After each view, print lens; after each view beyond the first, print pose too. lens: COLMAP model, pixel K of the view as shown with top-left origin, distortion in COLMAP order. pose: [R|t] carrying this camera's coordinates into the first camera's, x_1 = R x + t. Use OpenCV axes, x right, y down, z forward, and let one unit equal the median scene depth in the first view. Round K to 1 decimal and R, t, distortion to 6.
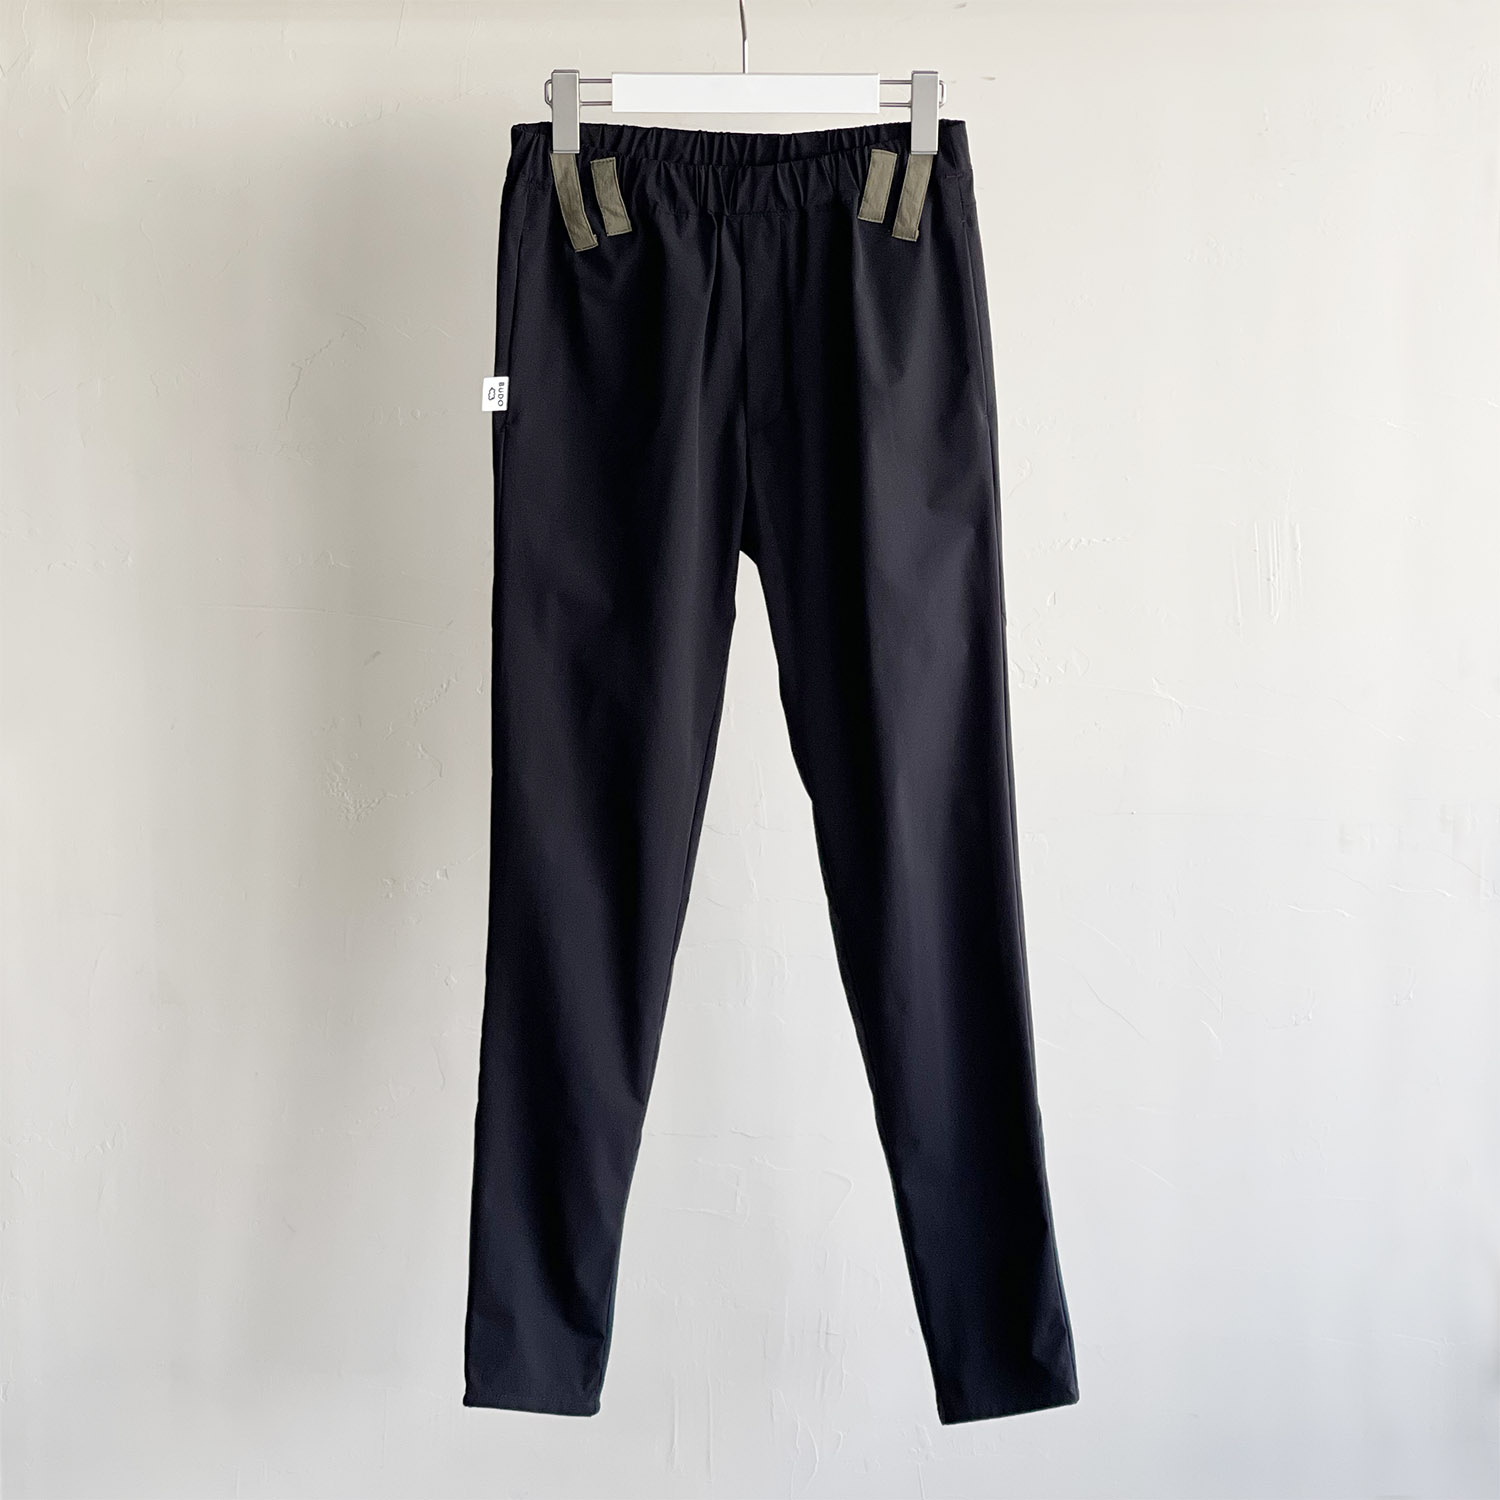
lens RADIAL K [[5385.2, 0, 750.3], [0, 5385.2, 746.4], [0, 0, 1]] dist [0.091359, 0.000000]
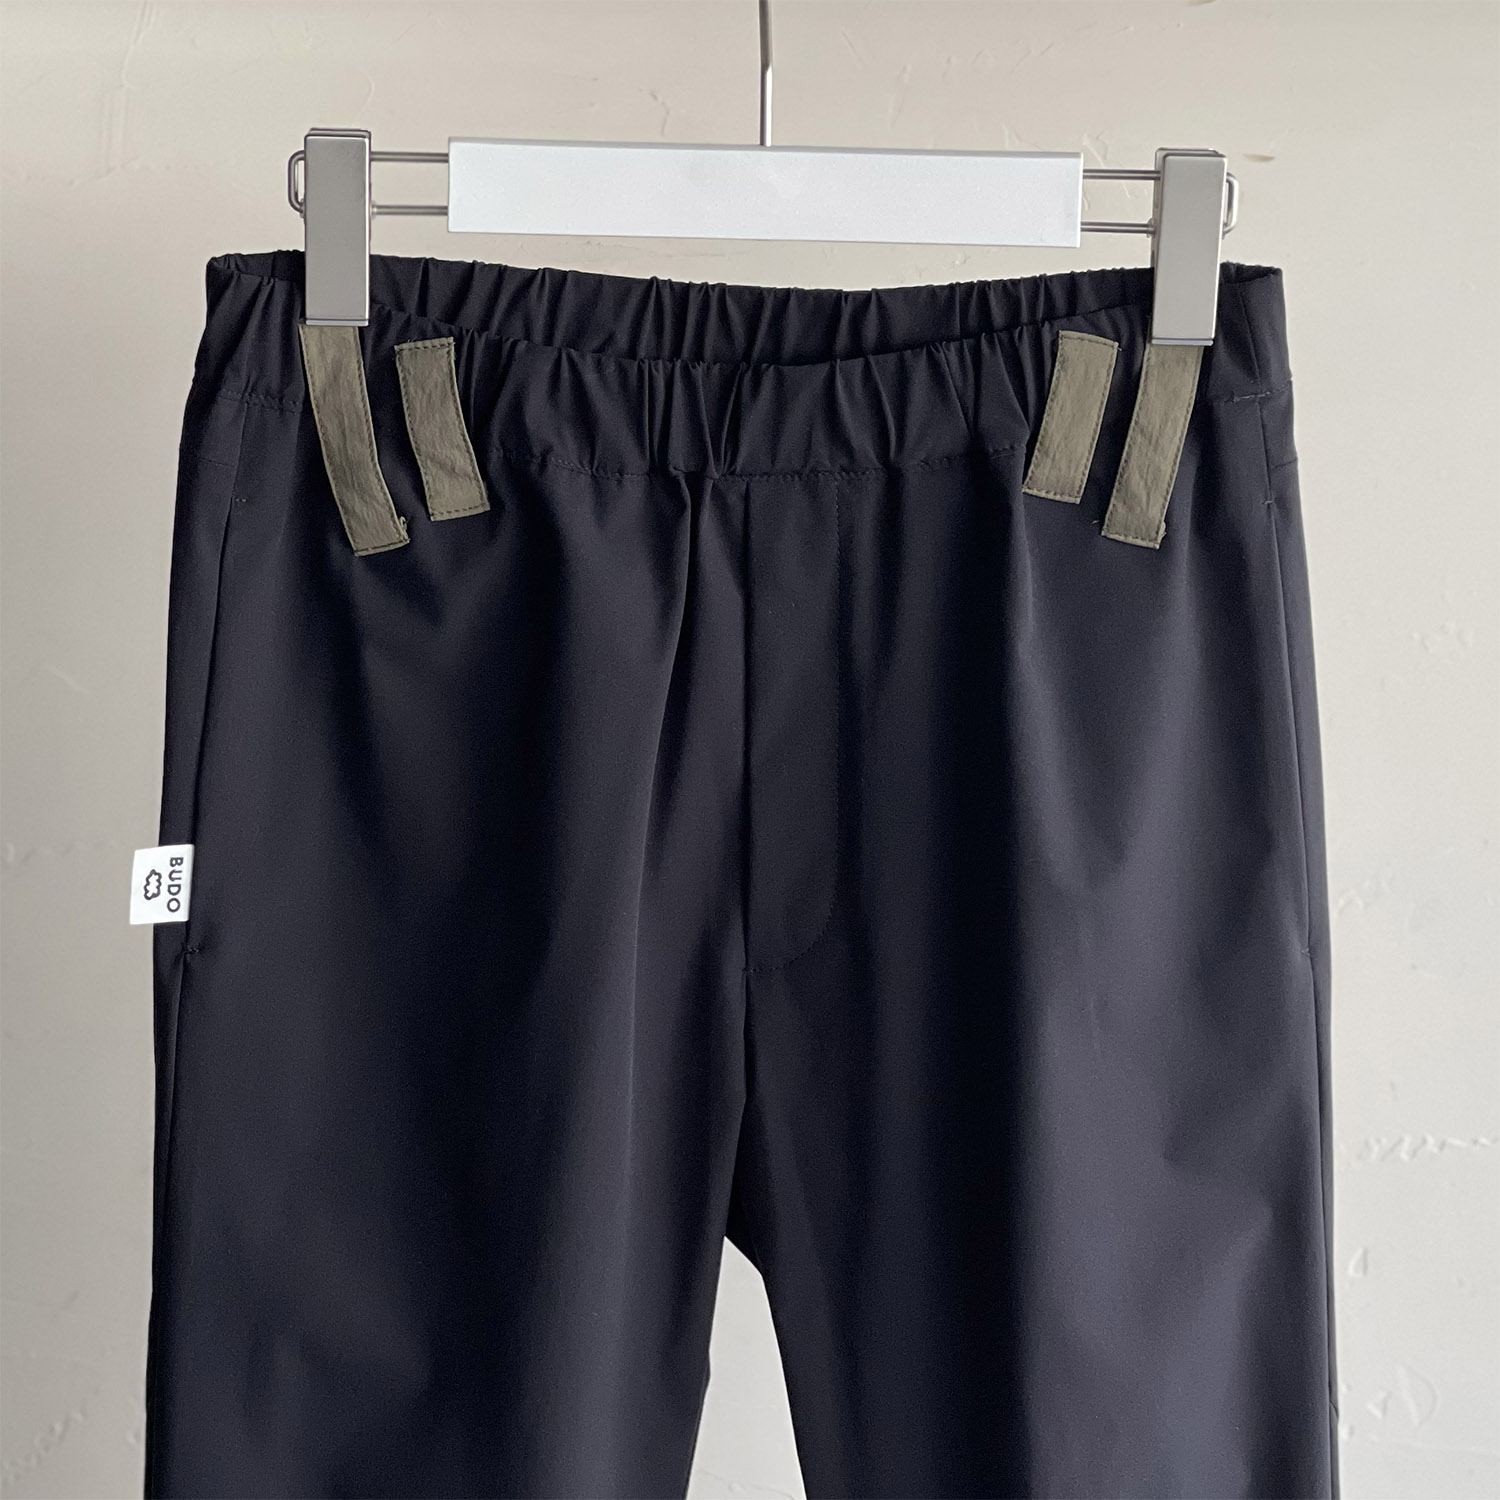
lens RADIAL K [[5385.2, 0, 748.7], [0, 5385.2, 748.1], [0, 0, 1]] dist [0.091359, 0.000000]
pose [[0.999331, 0.017519, 0.032113, -0.014842], [-0.017256, 0.999815, -0.008449, -0.073616], [-0.032255, 0.007889, 0.999449, 0.574599]]
